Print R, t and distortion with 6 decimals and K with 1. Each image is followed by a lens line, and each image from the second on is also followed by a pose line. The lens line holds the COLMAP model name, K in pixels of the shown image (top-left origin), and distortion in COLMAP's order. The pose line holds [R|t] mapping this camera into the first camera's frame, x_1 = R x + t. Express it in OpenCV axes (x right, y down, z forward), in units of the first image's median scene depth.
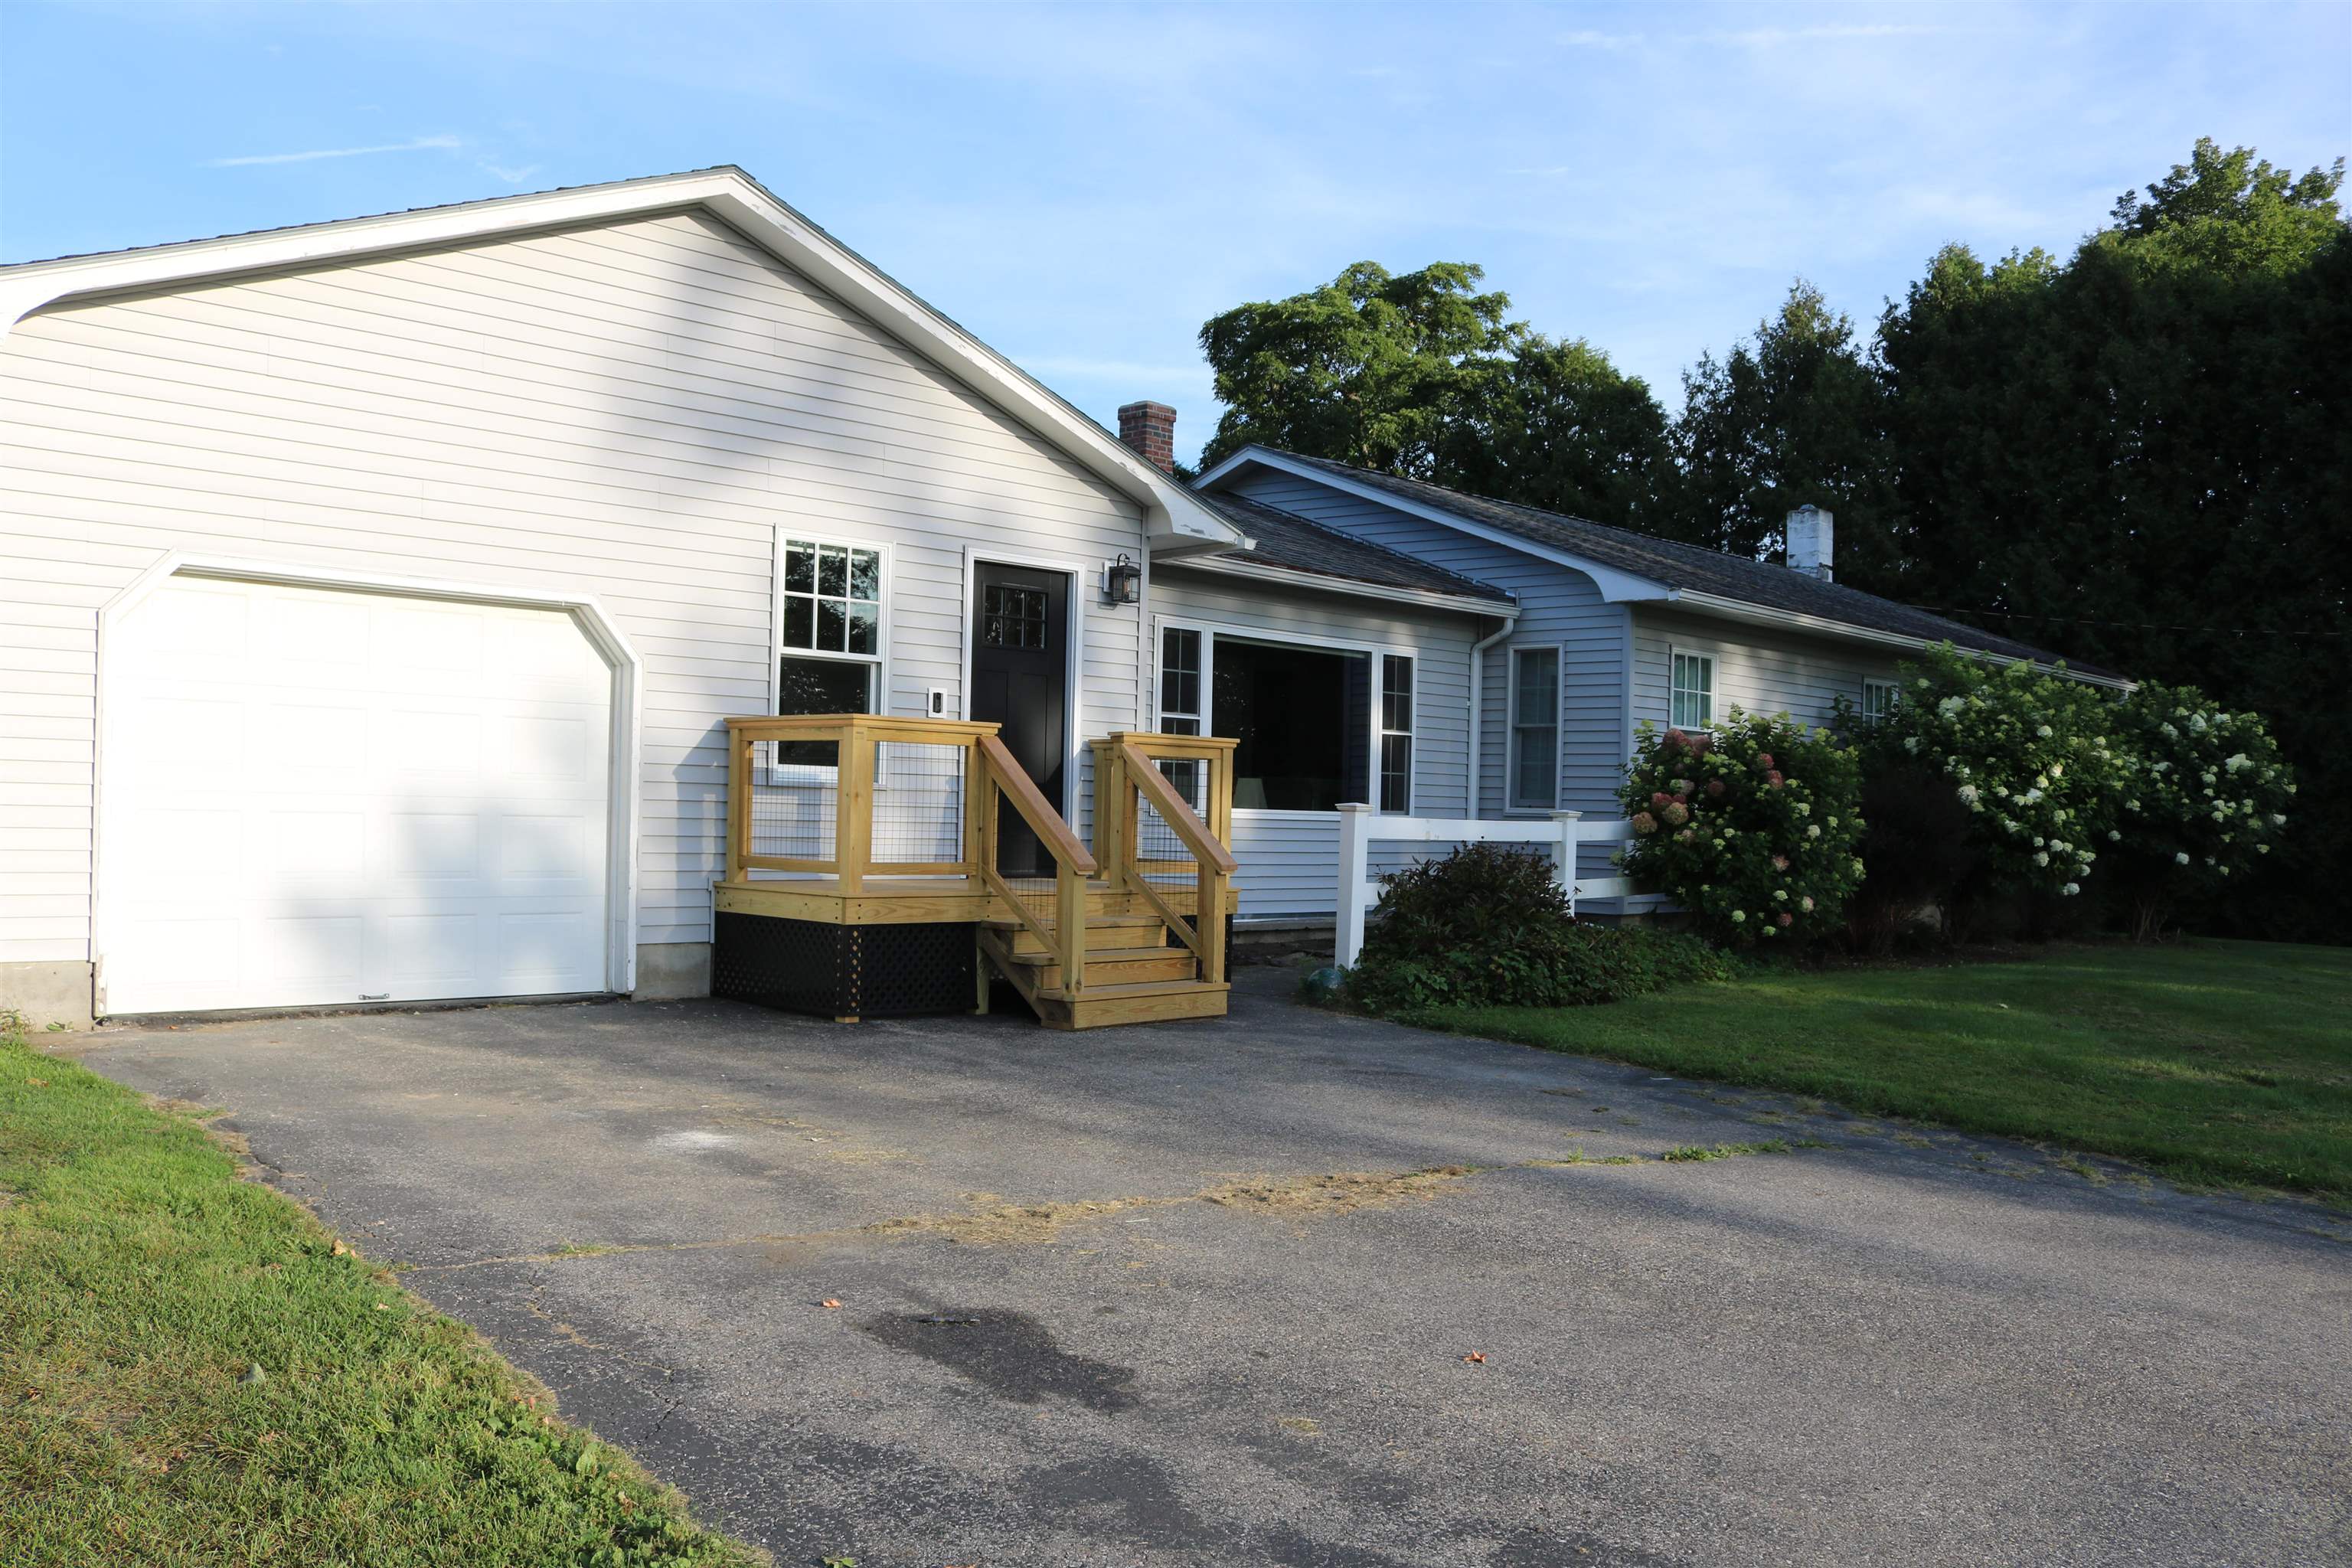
lens RADIAL K [[1952.8, 0, 1248.5], [0, 1952.8, 788.4], [0, 0, 1]] dist [-0.093079, 0.009175]
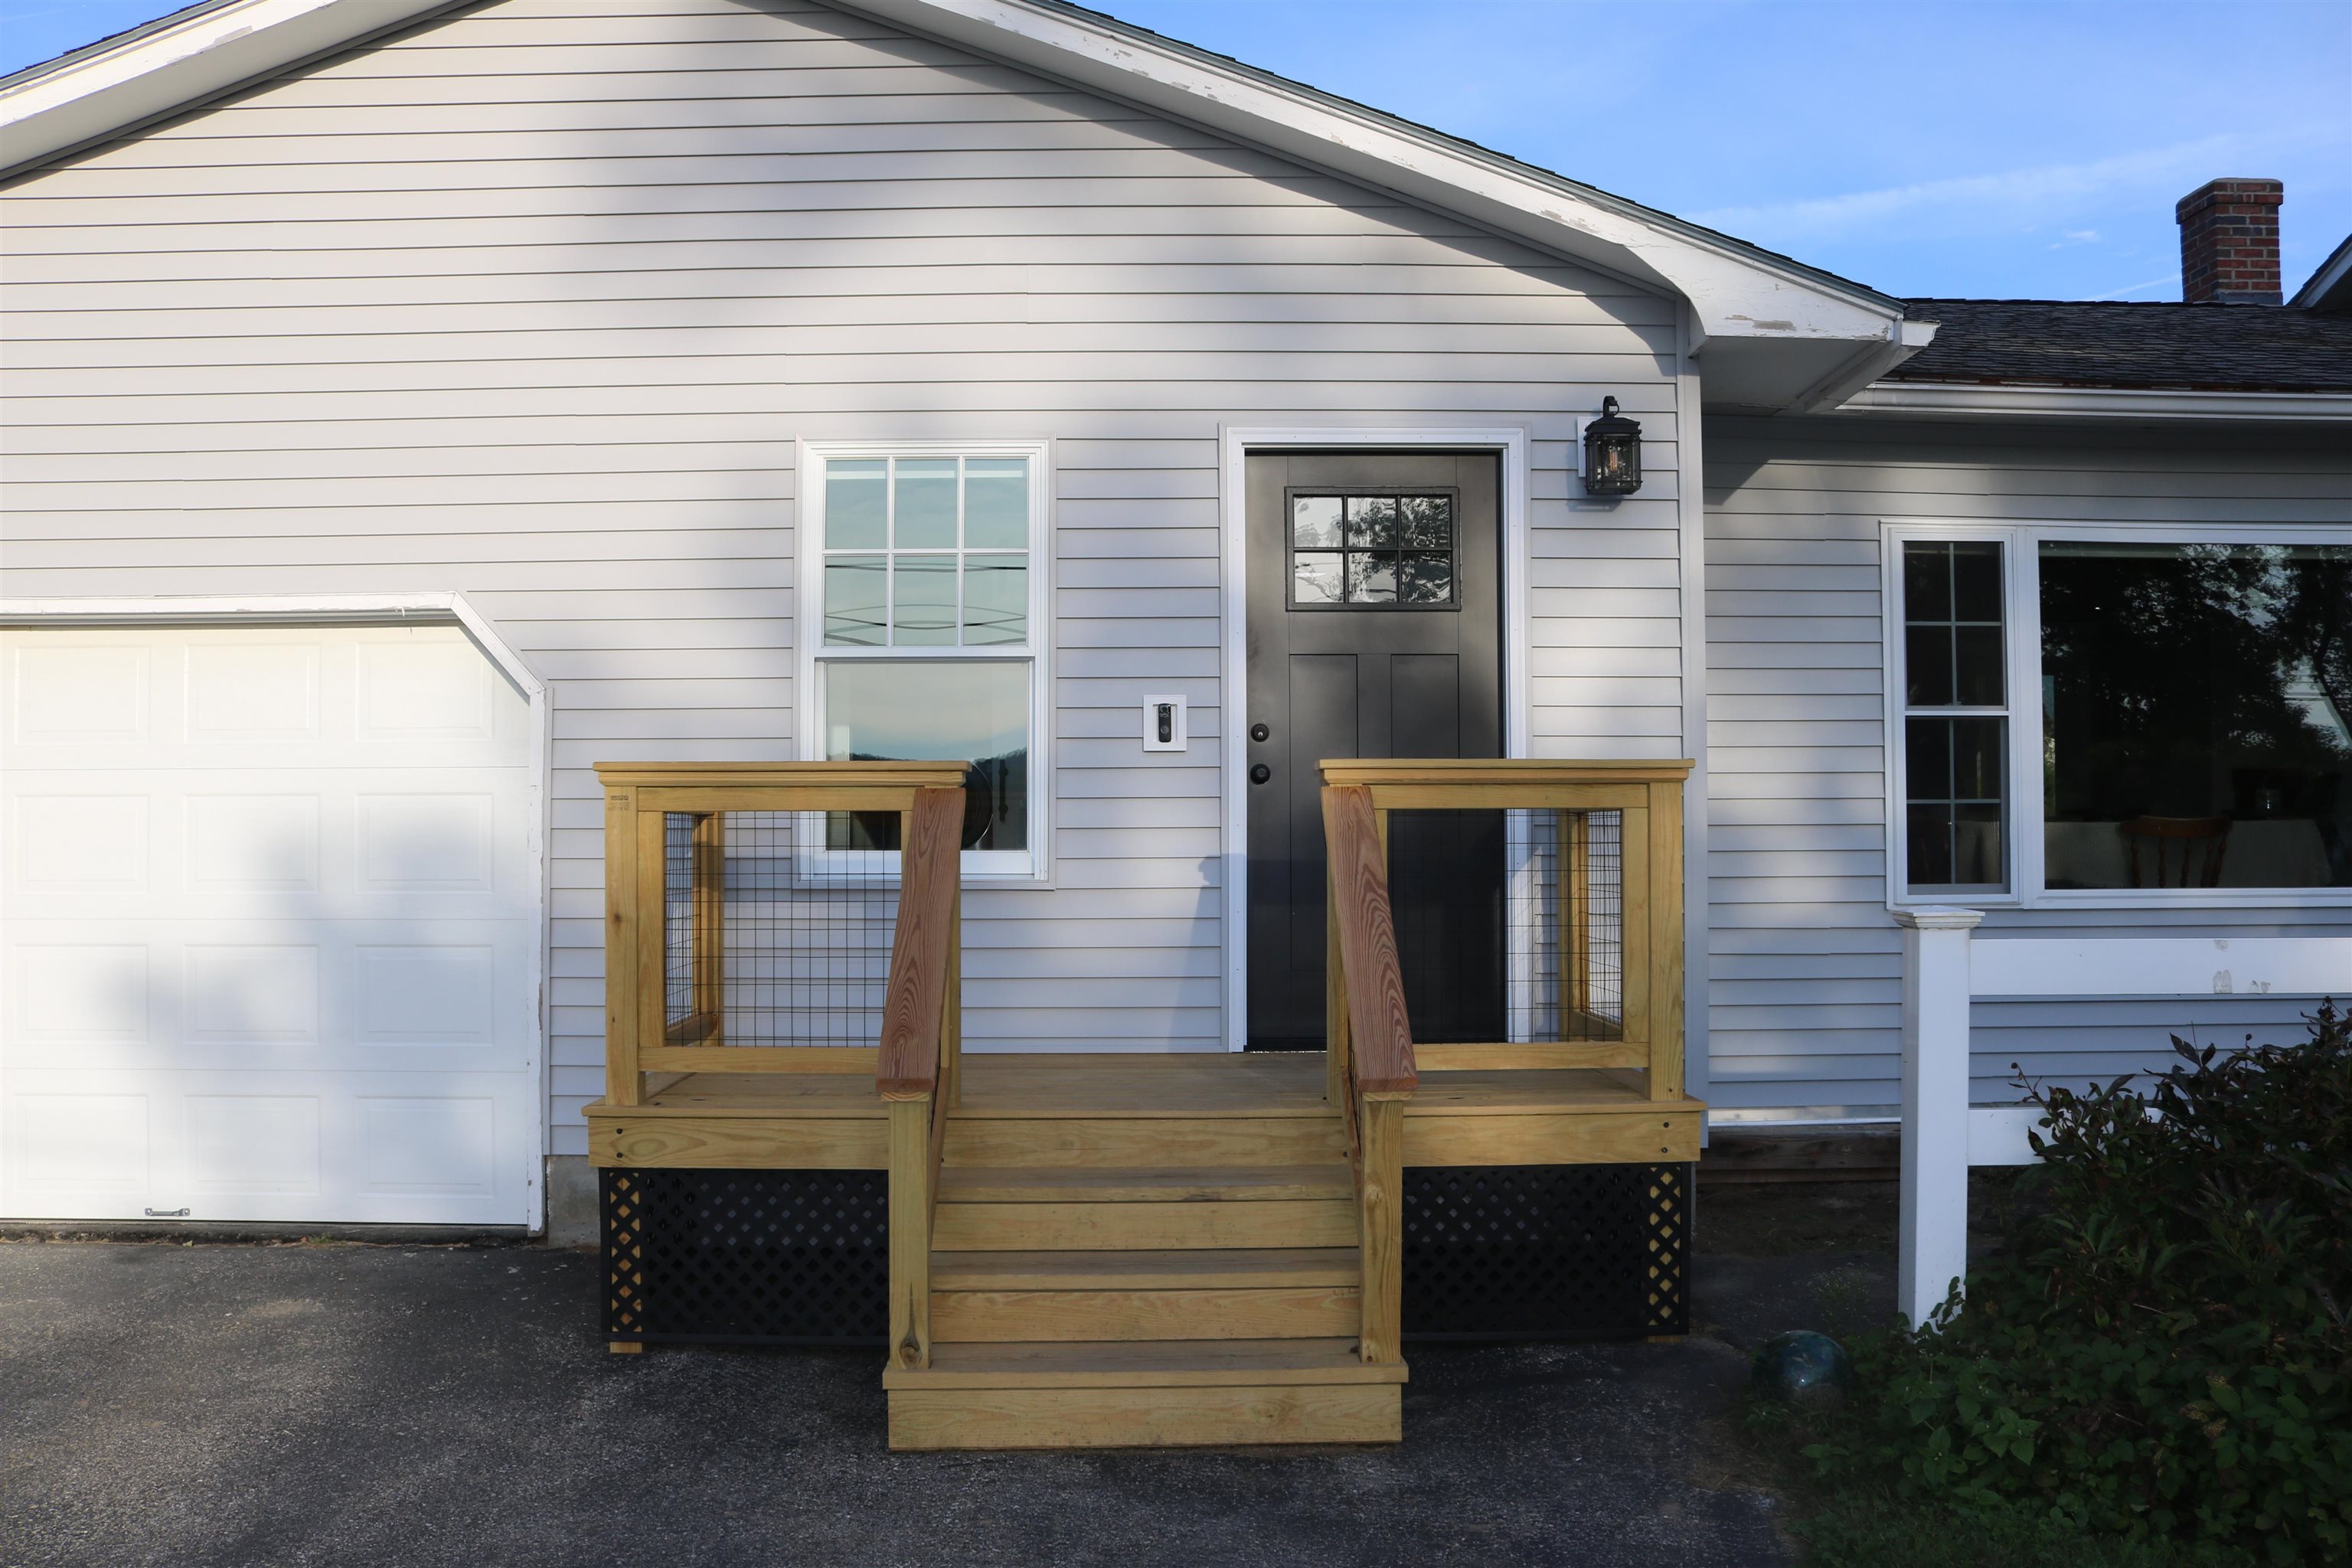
lens RADIAL K [[1952.8, 0, 1248.5], [0, 1952.8, 788.4], [0, 0, 1]] dist [-0.093079, 0.009175]
pose [[0.693279, -0.043764, -0.719339, 0.238910], [0.028758, 0.999039, -0.033065, -0.007181], [0.720095, 0.002237, 0.693871, 0.632605]]
